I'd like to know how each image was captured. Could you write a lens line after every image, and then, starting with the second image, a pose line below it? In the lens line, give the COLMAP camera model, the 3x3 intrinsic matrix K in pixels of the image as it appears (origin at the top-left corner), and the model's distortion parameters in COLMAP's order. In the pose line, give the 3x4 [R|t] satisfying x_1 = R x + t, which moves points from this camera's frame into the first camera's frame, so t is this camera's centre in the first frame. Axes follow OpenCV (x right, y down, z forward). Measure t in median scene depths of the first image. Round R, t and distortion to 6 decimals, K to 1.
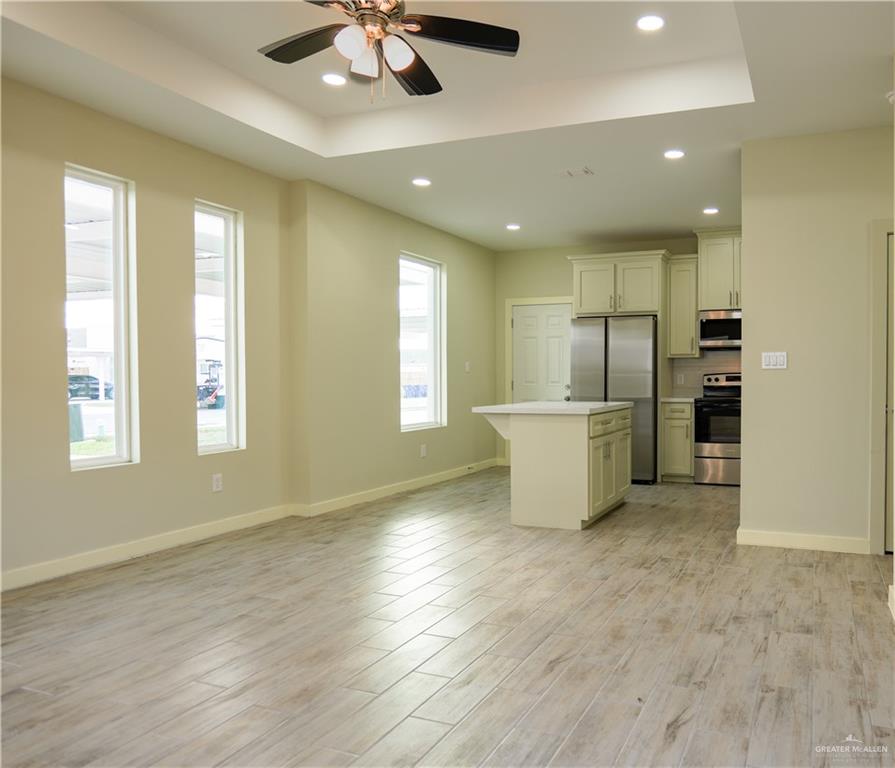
lens RADIAL K [[976.7, 0, 447.5], [0, 976.7, 384.0], [0, 0, 1]] dist [-0.009696, -0.003168]
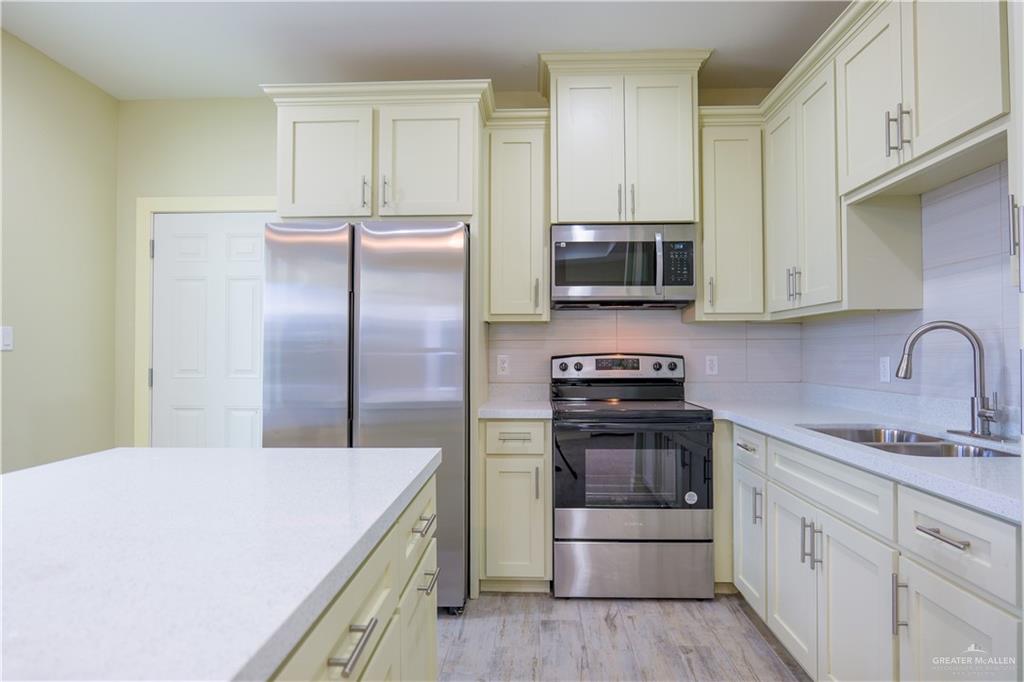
lens RADIAL K [[518.3, 0, 512.0], [0, 518.3, 341.0], [0, 0, 1]] dist [0.000316, 0.000156]
pose [[0.895863, 0.013411, 0.444128, 0.127489], [0.000813, 0.999493, -0.031822, -0.009289], [-0.444330, 0.028869, 0.895398, 0.783289]]
